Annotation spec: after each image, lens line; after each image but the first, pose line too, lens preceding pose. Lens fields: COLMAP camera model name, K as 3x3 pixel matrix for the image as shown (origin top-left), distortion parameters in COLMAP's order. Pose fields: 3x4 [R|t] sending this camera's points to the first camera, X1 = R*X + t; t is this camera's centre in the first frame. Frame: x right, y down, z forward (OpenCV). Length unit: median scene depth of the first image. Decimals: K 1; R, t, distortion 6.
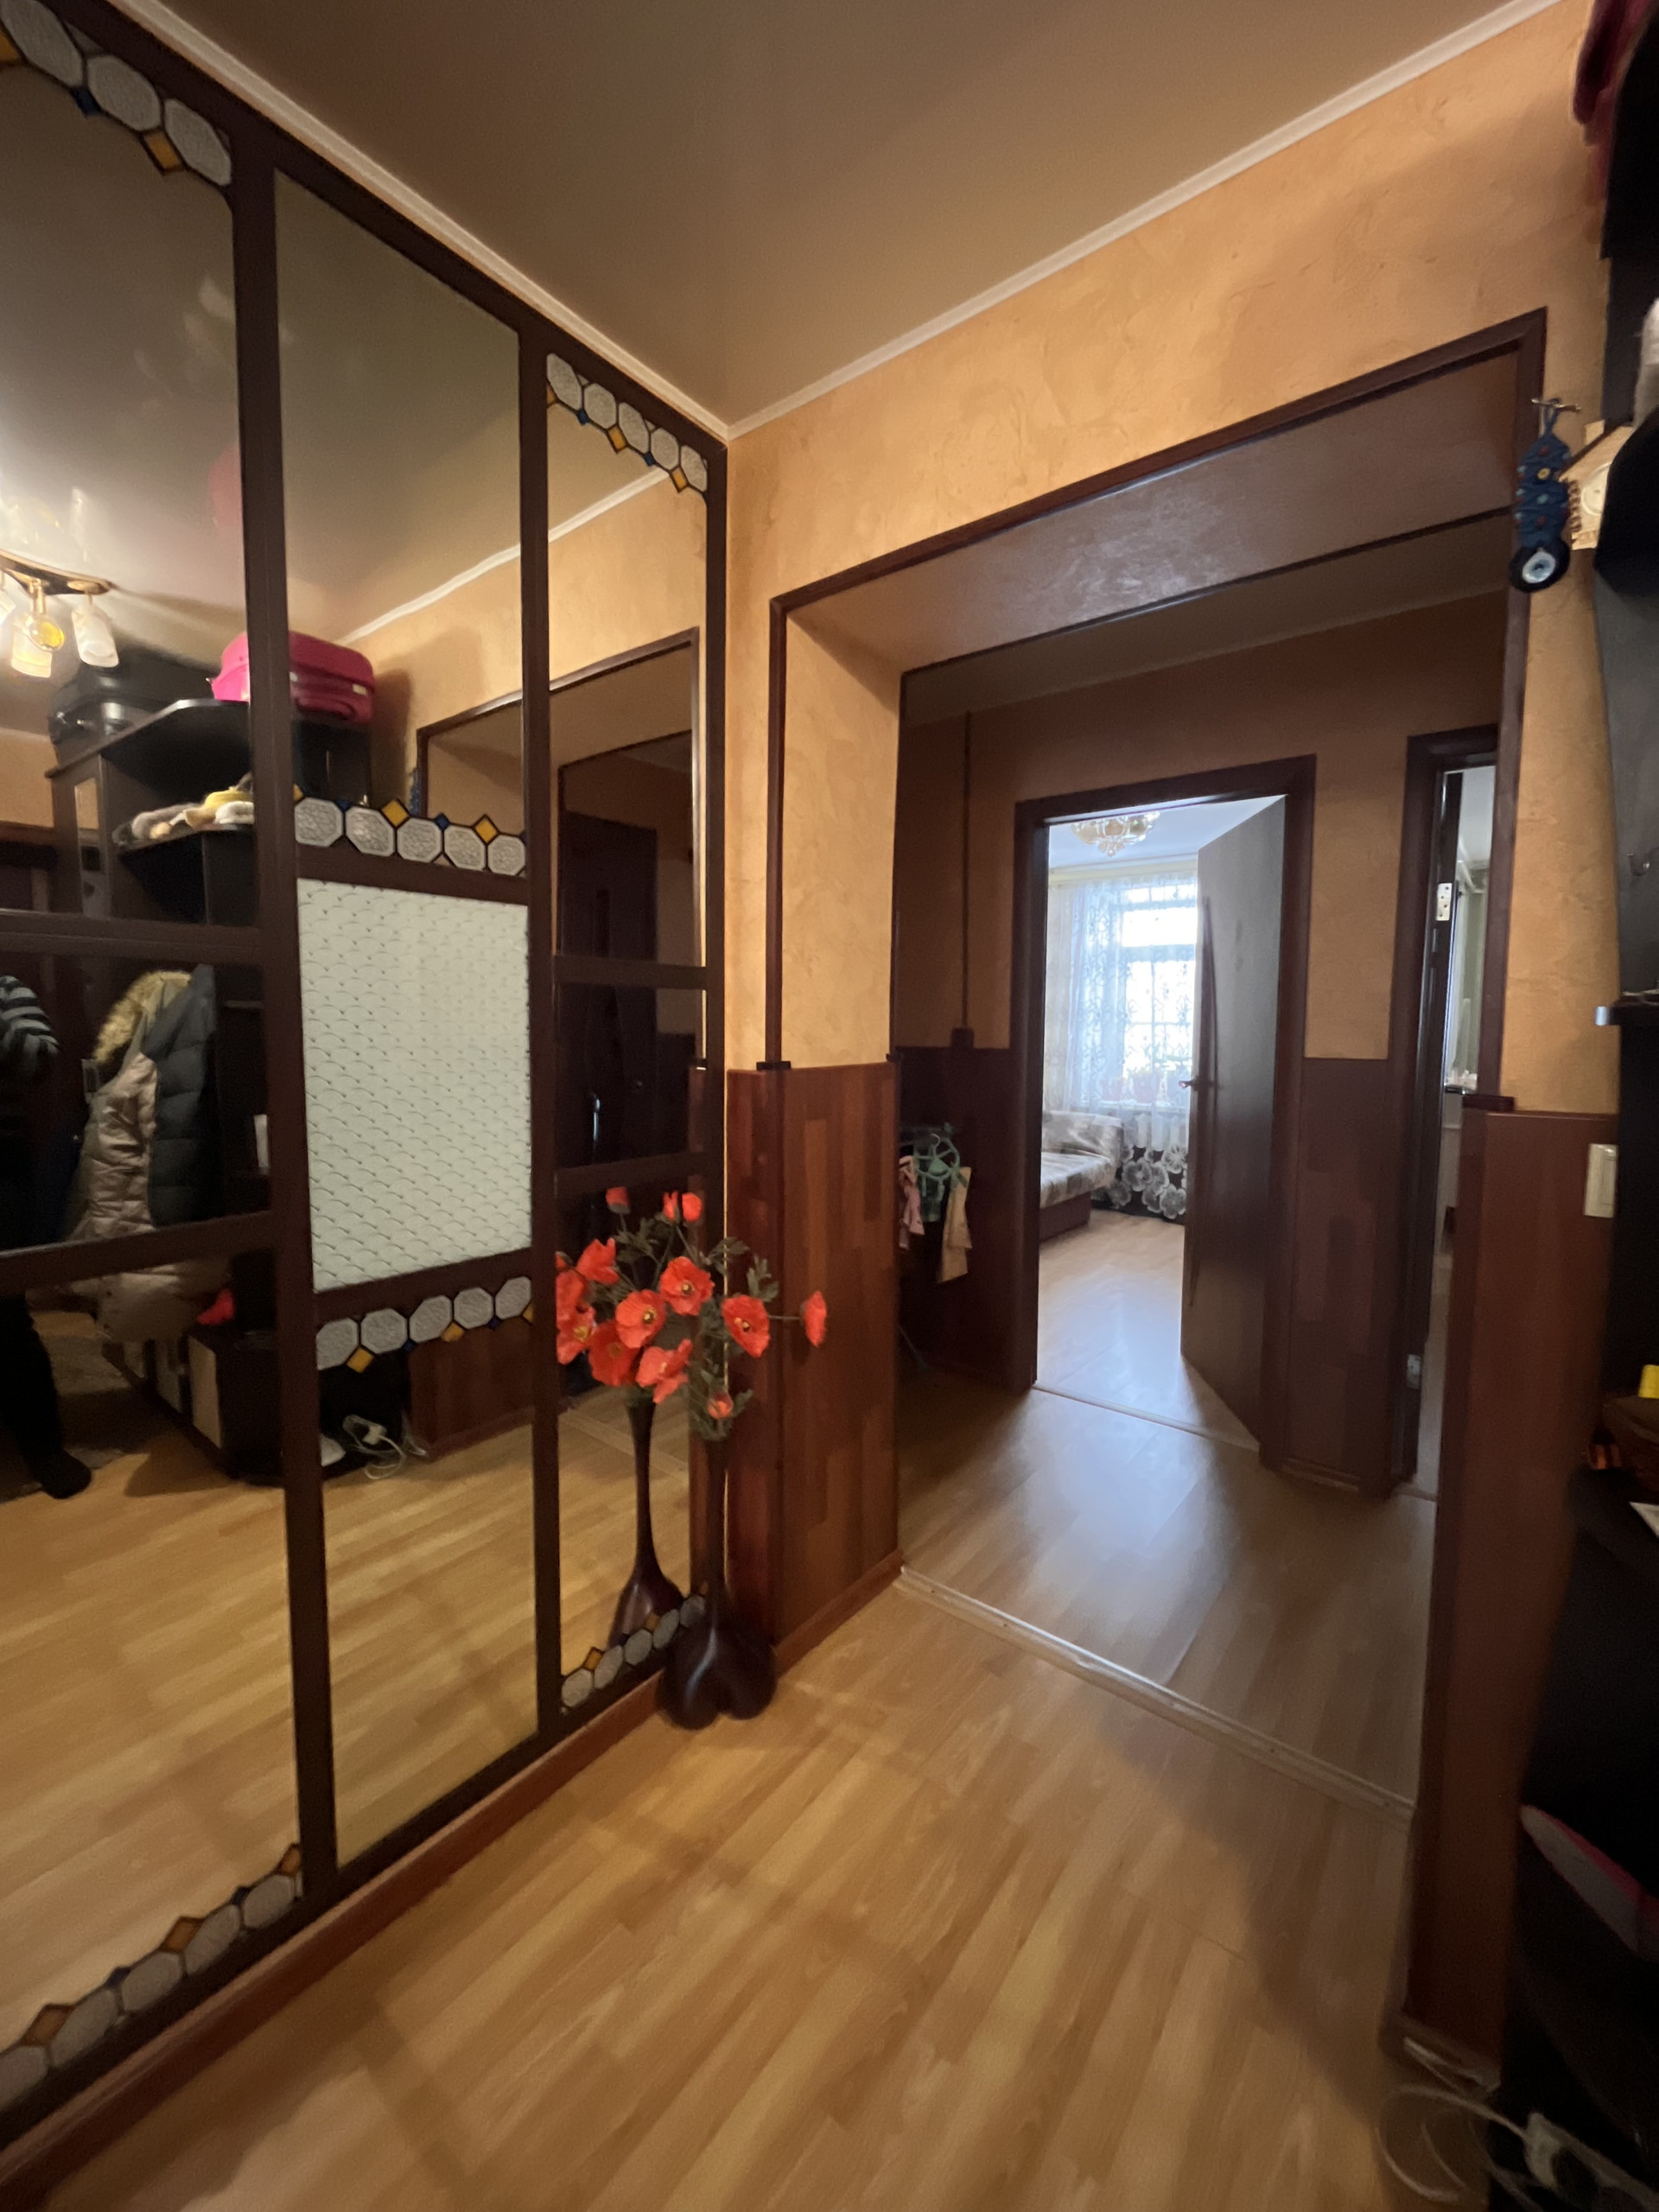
lens RADIAL K [[891.1, 0, 837.3], [0, 891.1, 1100.9], [0, 0, 1]] dist [-0.002975, -0.001289]
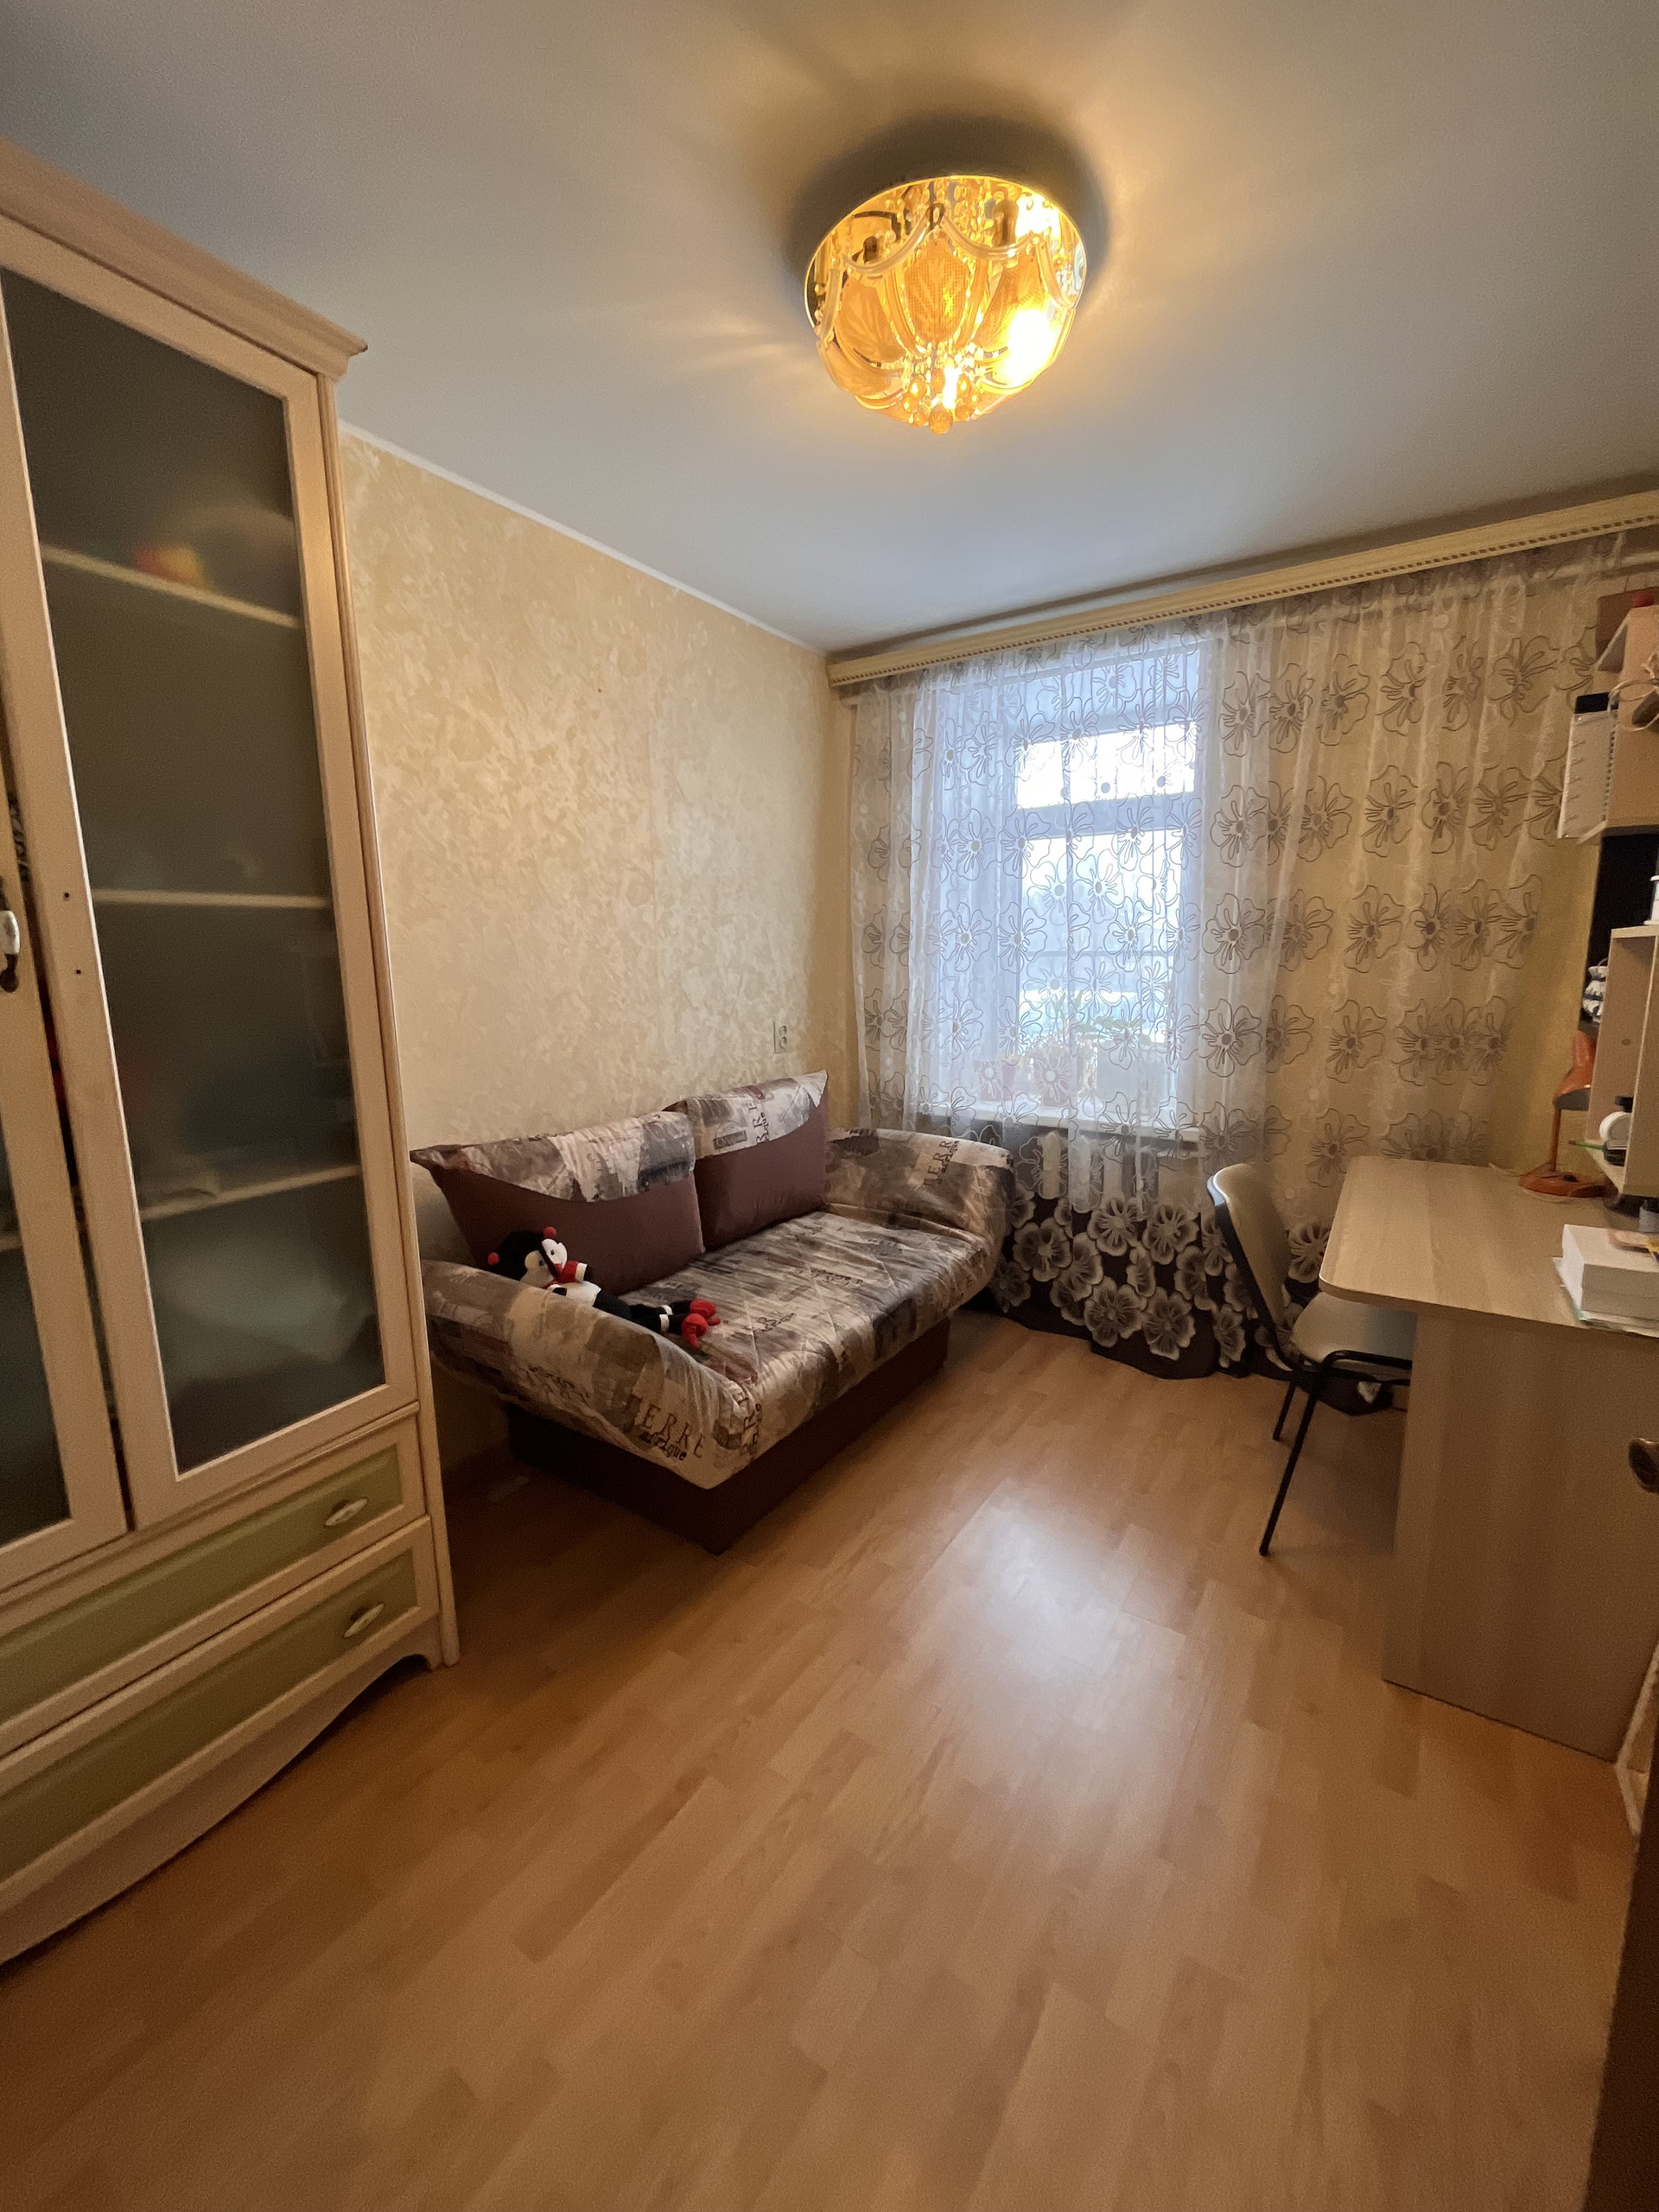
lens RADIAL K [[891.1, 0, 830.5], [0, 891.1, 1106.1], [0, 0, 1]] dist [-0.002975, -0.001289]
pose [[0.996706, -0.033033, 0.074071, 0.179131], [0.026685, 0.996014, 0.085111, -0.047788], [-0.076587, -0.082854, 0.993614, 0.502699]]
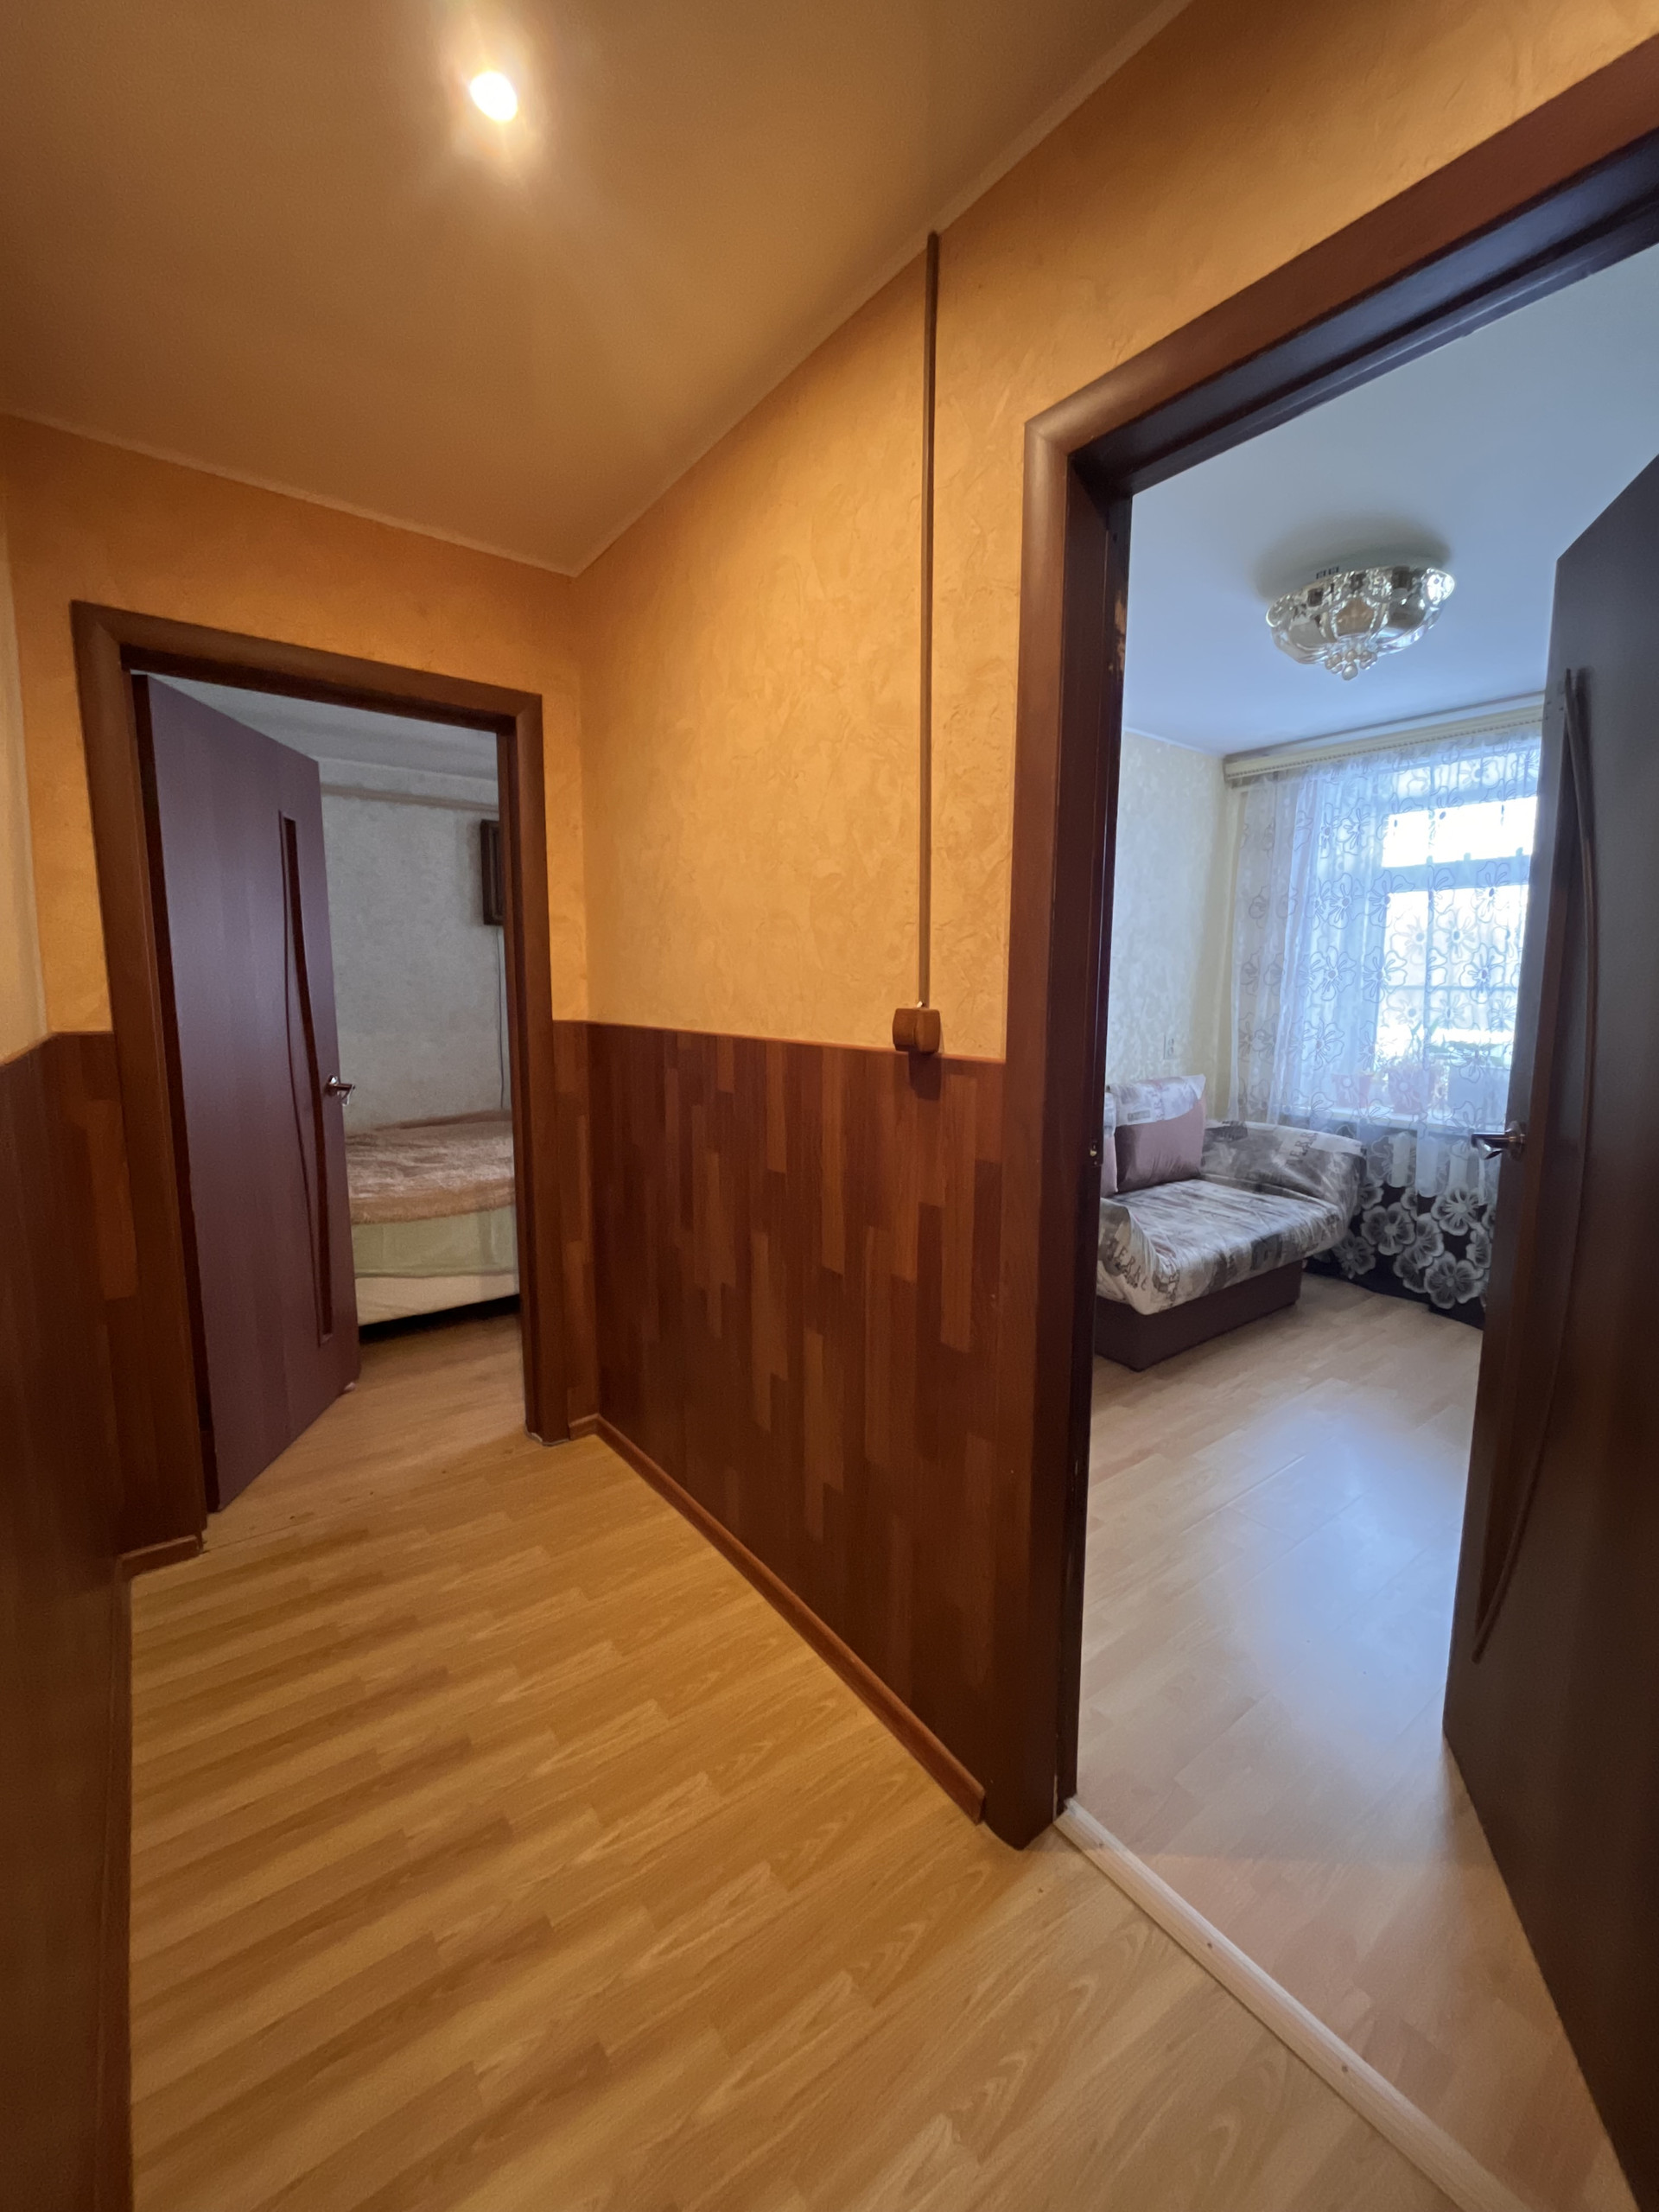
lens RADIAL K [[891.1, 0, 836.9], [0, 891.1, 1101.9], [0, 0, 1]] dist [-0.002975, -0.001289]
pose [[0.968844, 0.029929, -0.245858, 0.111140], [-0.018772, 0.998690, 0.047597, -0.029776], [0.246960, -0.041498, 0.968137, 0.296416]]
